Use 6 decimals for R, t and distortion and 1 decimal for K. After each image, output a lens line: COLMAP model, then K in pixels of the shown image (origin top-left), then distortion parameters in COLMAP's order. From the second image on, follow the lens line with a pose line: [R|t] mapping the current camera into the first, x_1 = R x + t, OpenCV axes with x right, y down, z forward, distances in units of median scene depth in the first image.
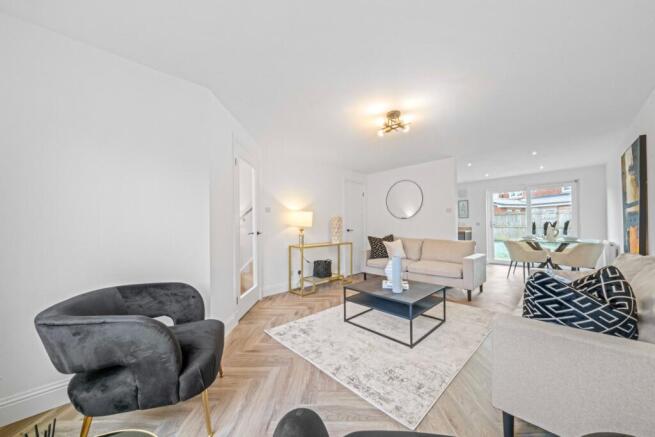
lens RADIAL K [[229.5, 0, 327.5], [0, 229.5, 218.5], [0, 0, 1]] dist [0.000118, 0.000004]
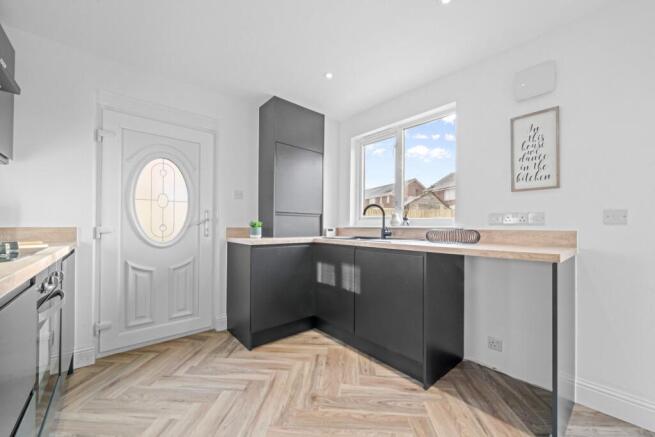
lens RADIAL K [[253.4, 0, 327.5], [0, 253.4, 218.5], [0, 0, 1]] dist [-0.000043, -0.000078]
pose [[0.998821, 0.015355, -0.046062, 0.392588], [-0.015112, 0.999870, 0.005617, 0.026438], [0.046143, -0.004914, 0.998923, 0.724296]]
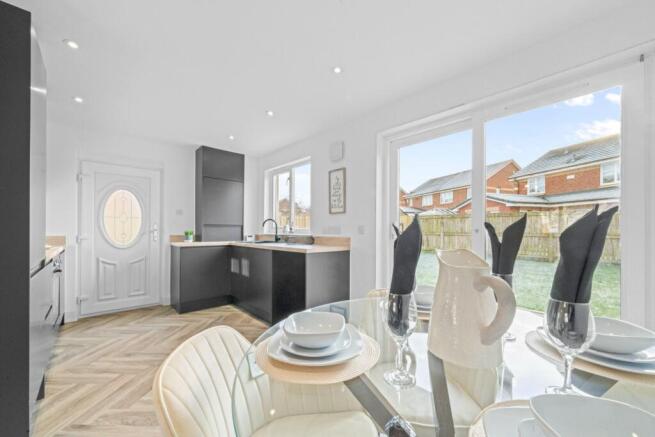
lens RADIAL K [[260.4, 0, 328.3], [0, 260.4, 223.6], [0, 0, 1]] dist [0.000394, 0.000066]
pose [[0.999781, 0.013416, -0.016067, 0.571240], [-0.013292, 0.999881, 0.007793, 0.010721], [0.016170, -0.007578, 0.999841, 0.541869]]
